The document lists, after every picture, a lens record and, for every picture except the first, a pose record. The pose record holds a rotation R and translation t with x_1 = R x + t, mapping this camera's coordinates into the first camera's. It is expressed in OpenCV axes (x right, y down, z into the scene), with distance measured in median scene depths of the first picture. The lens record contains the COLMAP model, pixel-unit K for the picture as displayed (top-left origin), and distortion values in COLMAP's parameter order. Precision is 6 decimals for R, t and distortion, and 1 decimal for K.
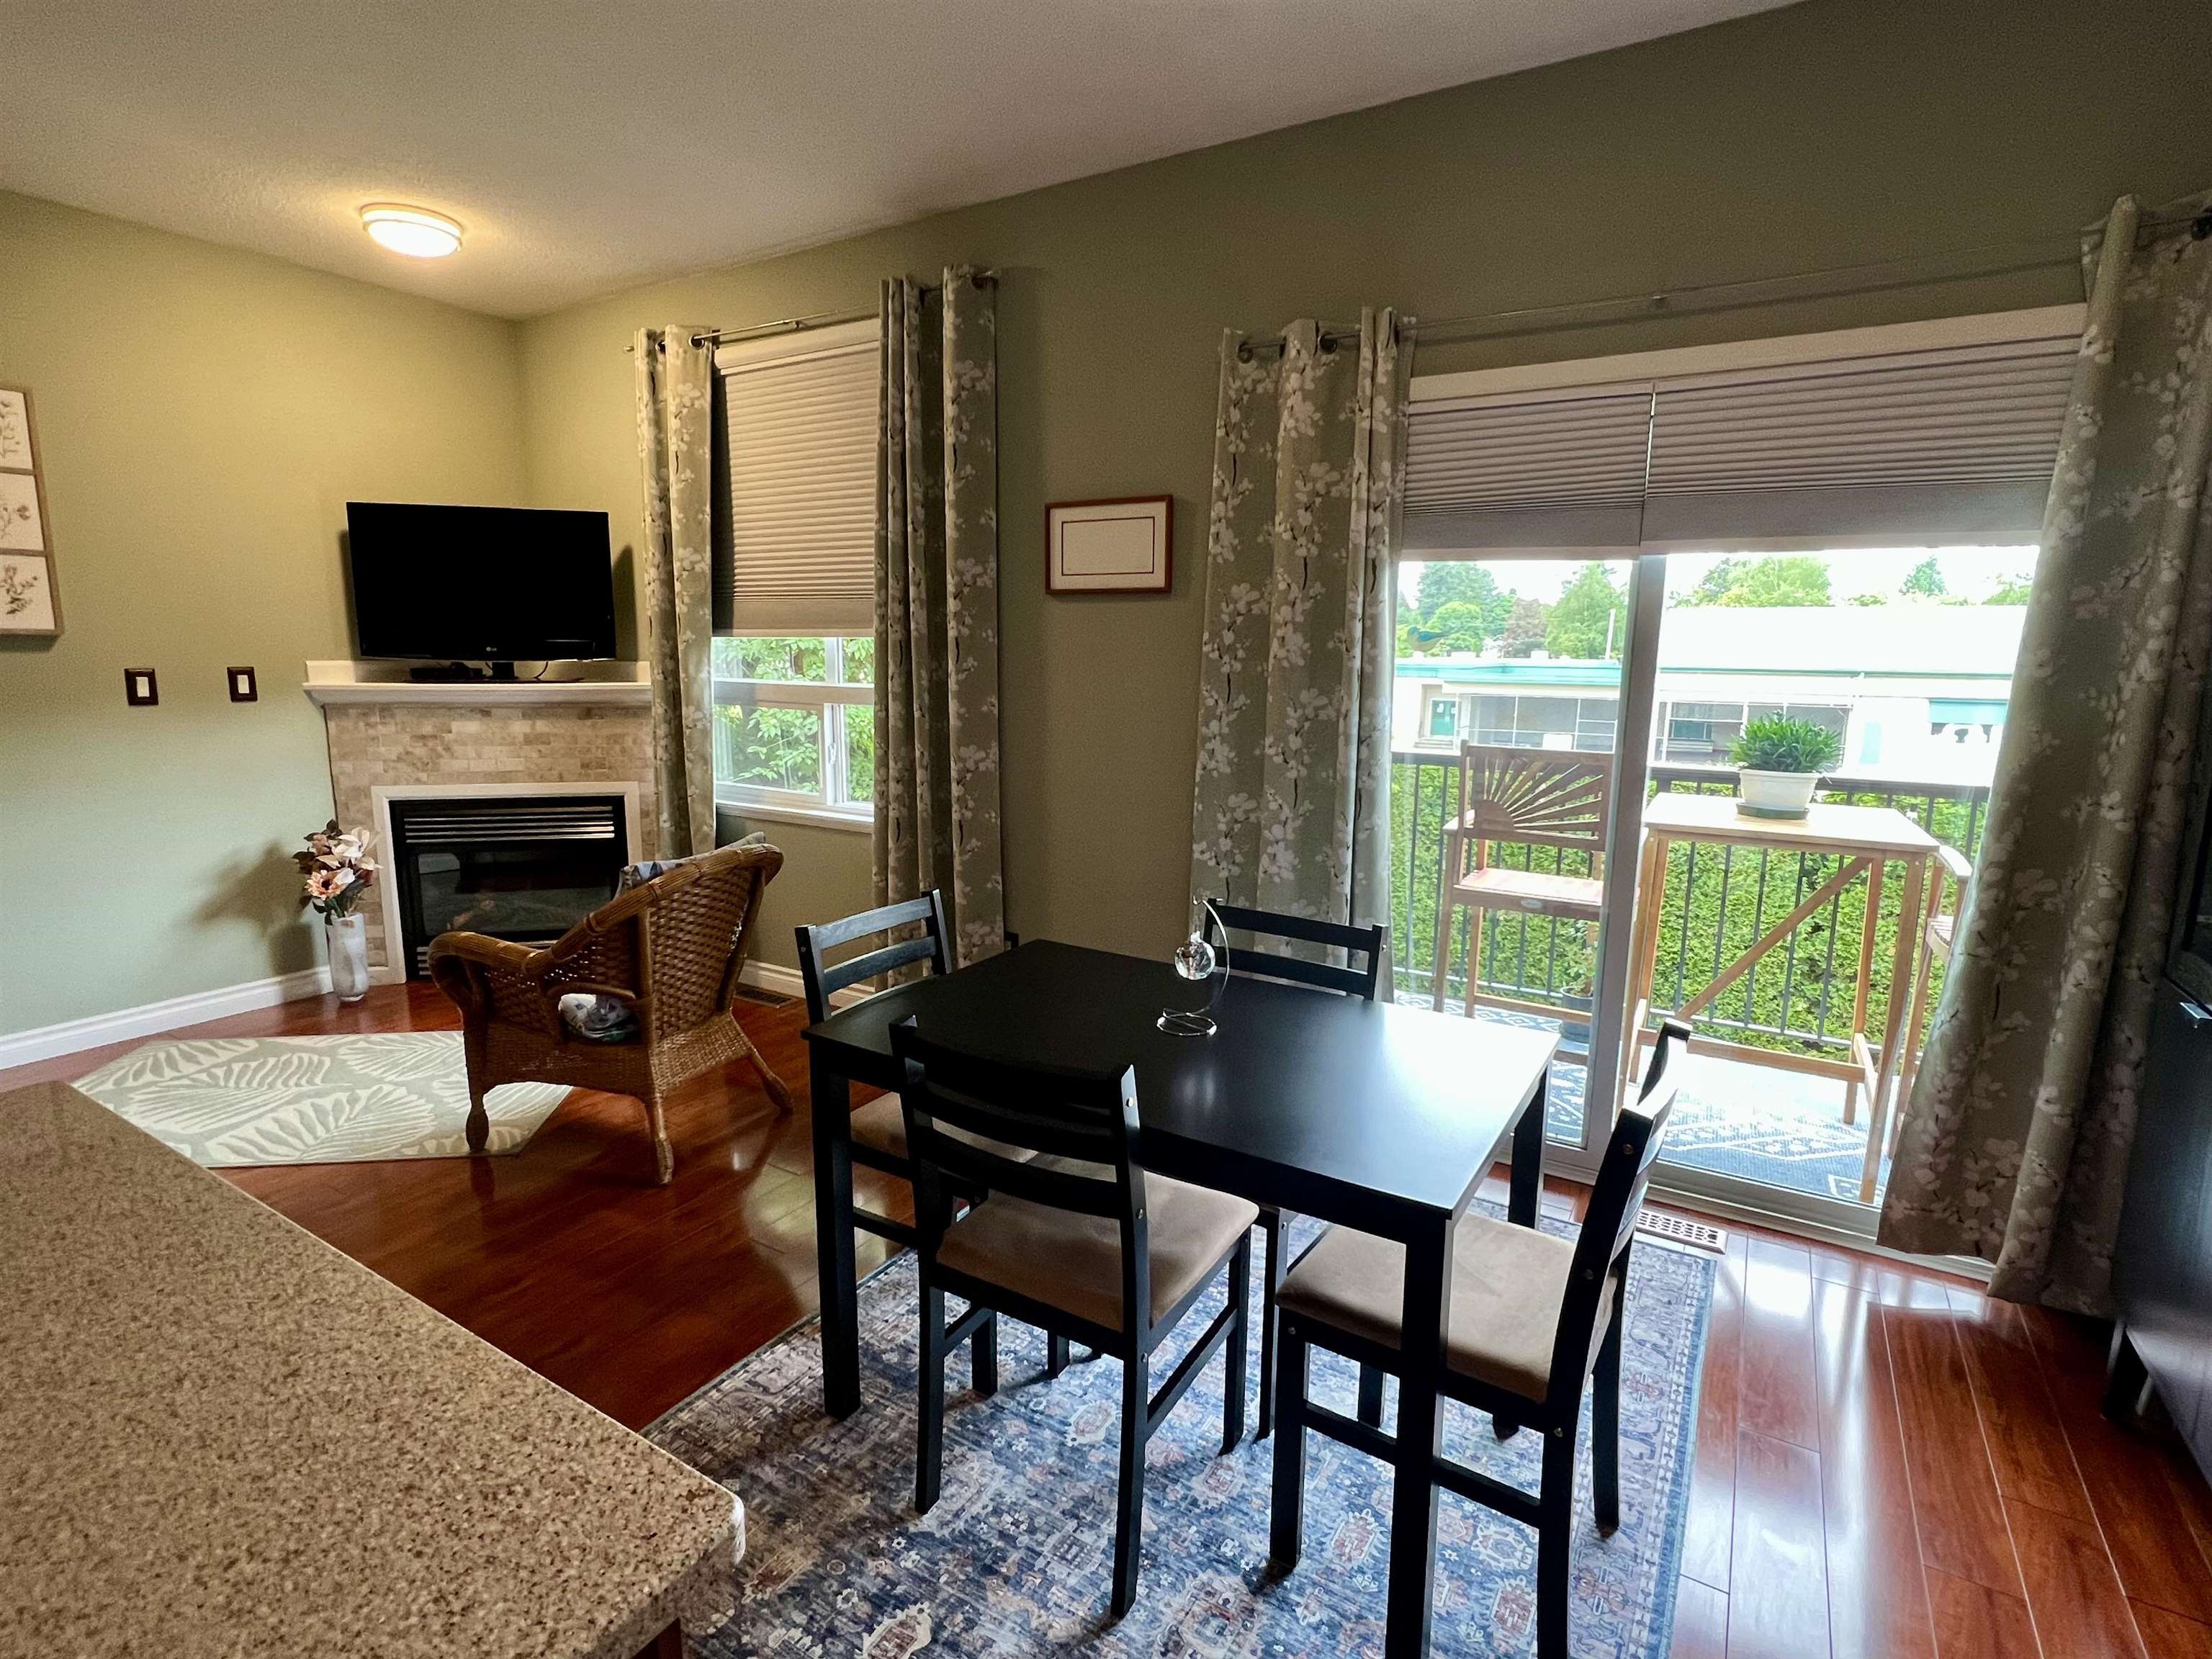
lens RADIAL K [[1083.7, 0, 1106.0], [0, 1083.7, 829.5], [0, 0, 1]] dist [-0.002271, -0.000586]
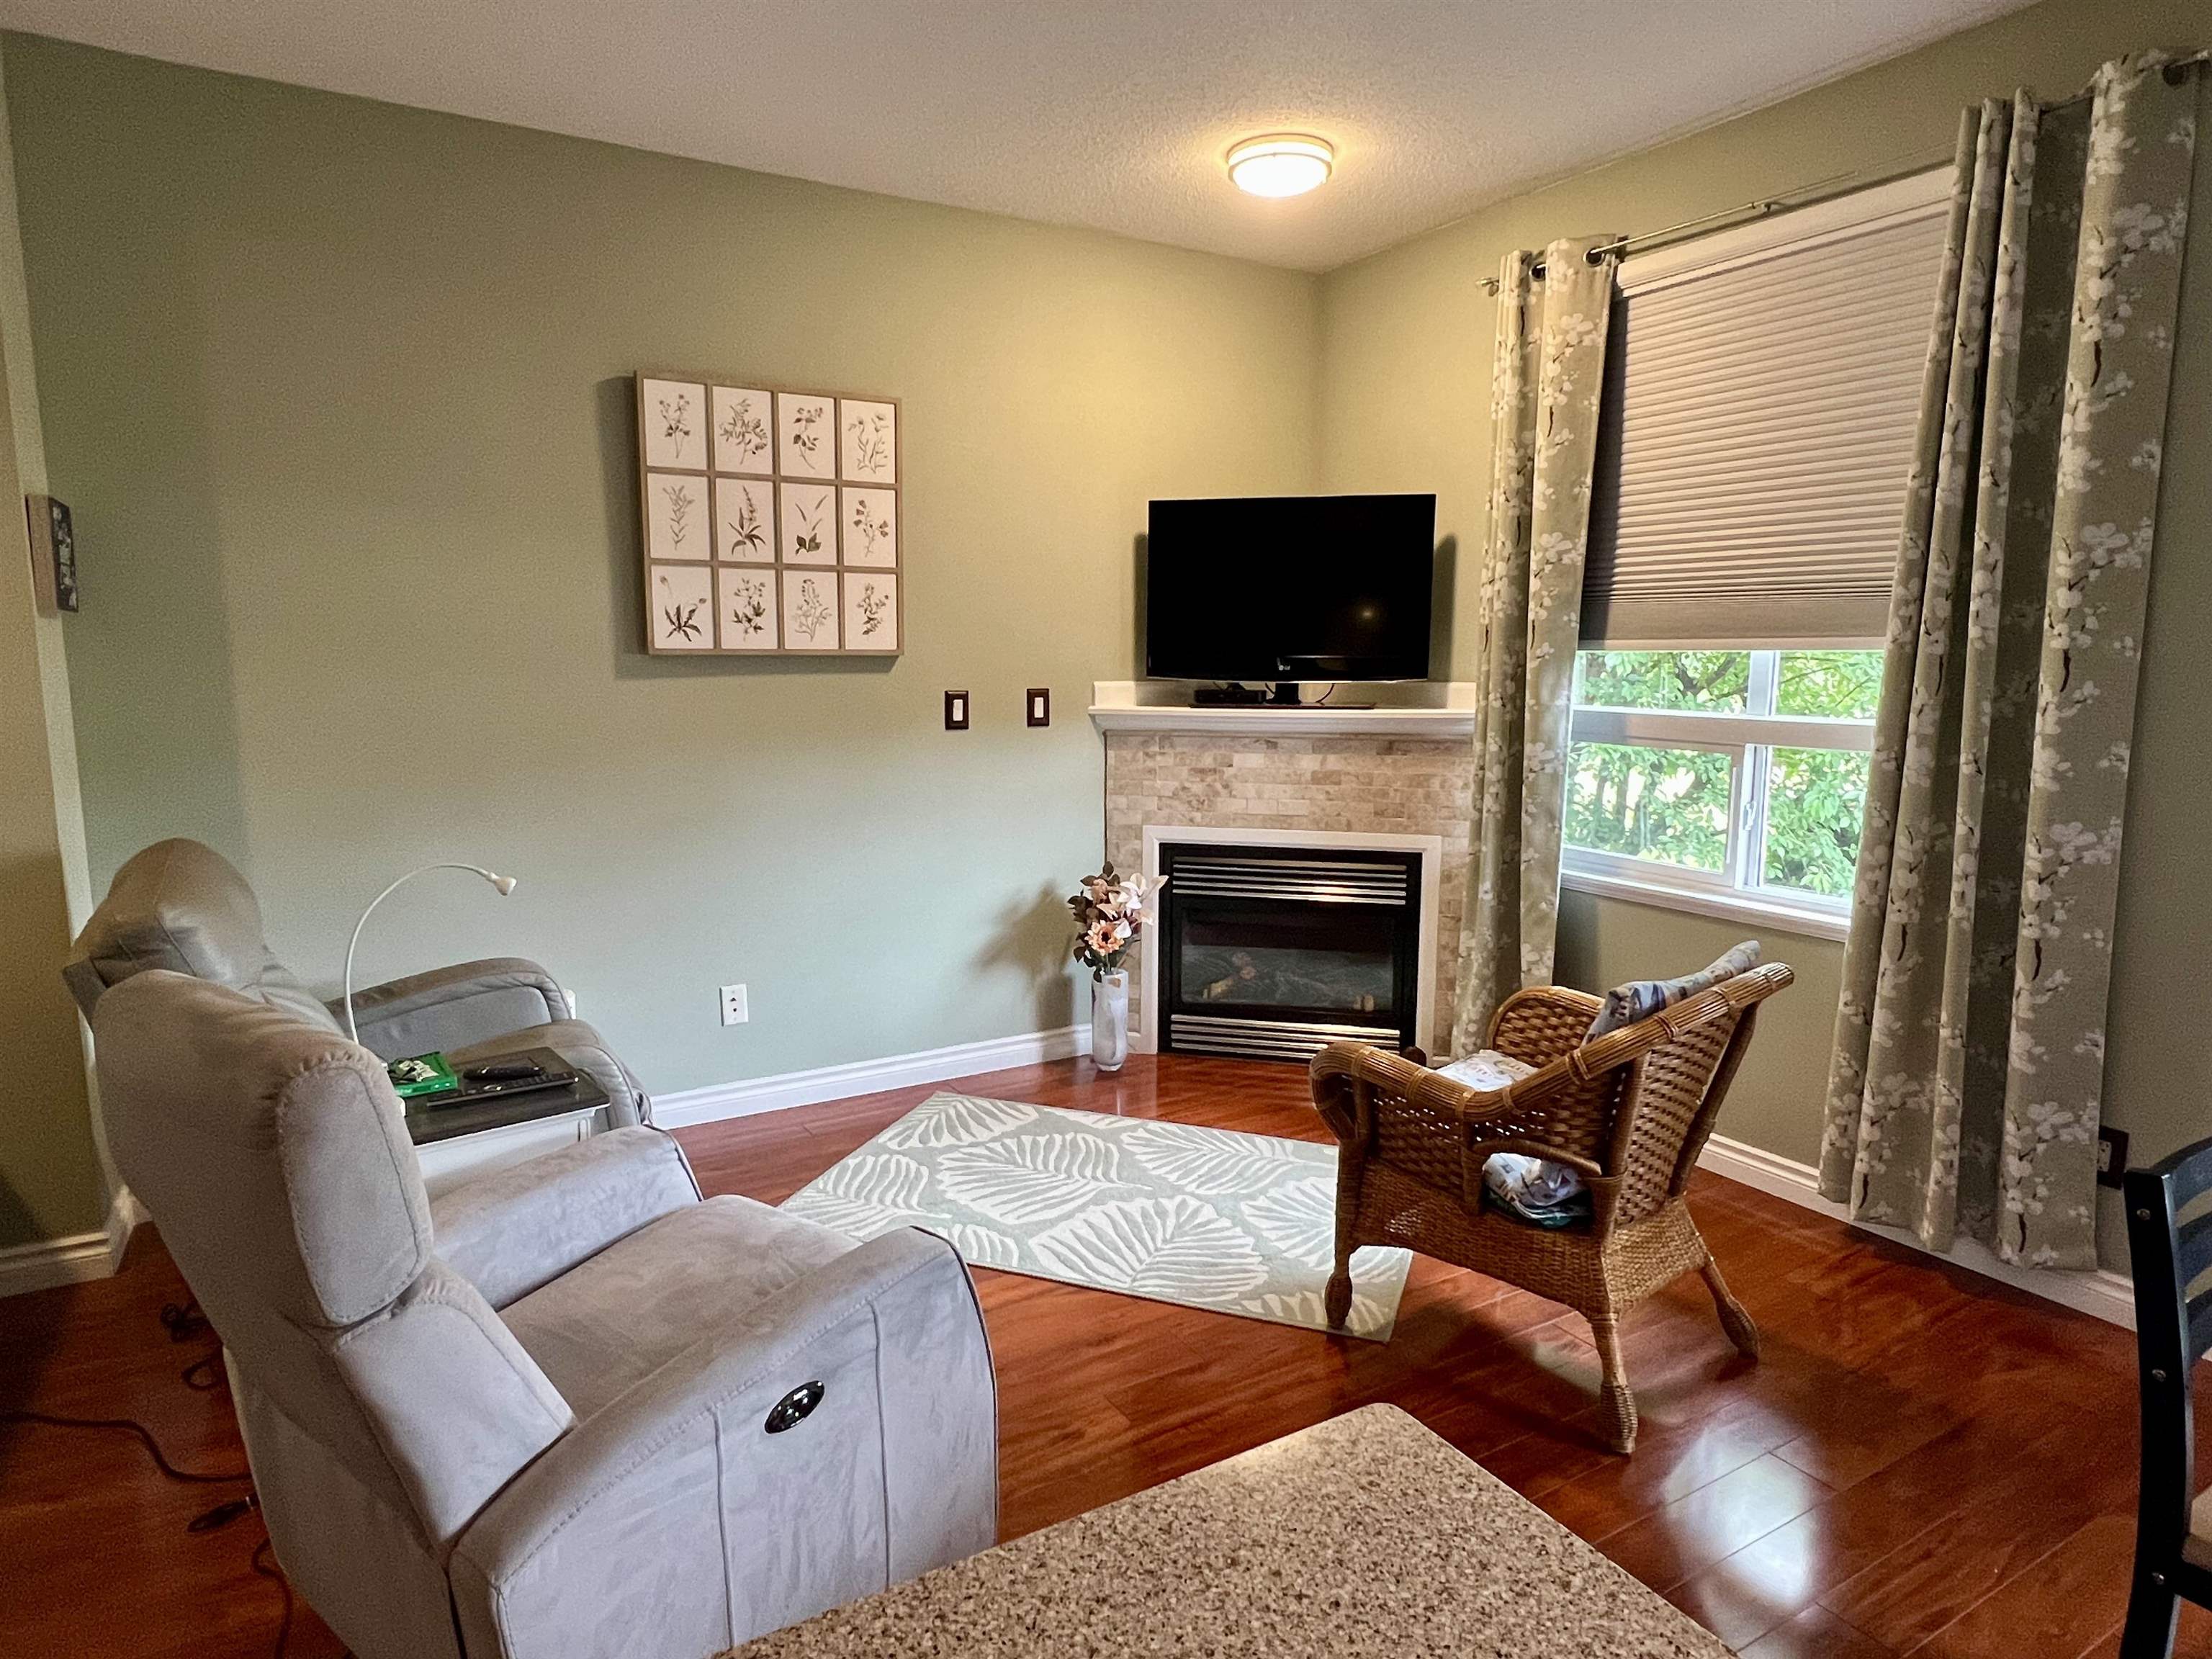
lens RADIAL K [[1280.1, 0, 1106.0], [0, 1280.1, 829.5], [0, 0, 1]] dist [0.001837, -0.004878]
pose [[0.883168, 0.055947, -0.465708, -0.240552], [-0.070464, 0.997419, -0.013806, -0.021466], [0.463734, 0.045008, 0.884831, 0.081650]]
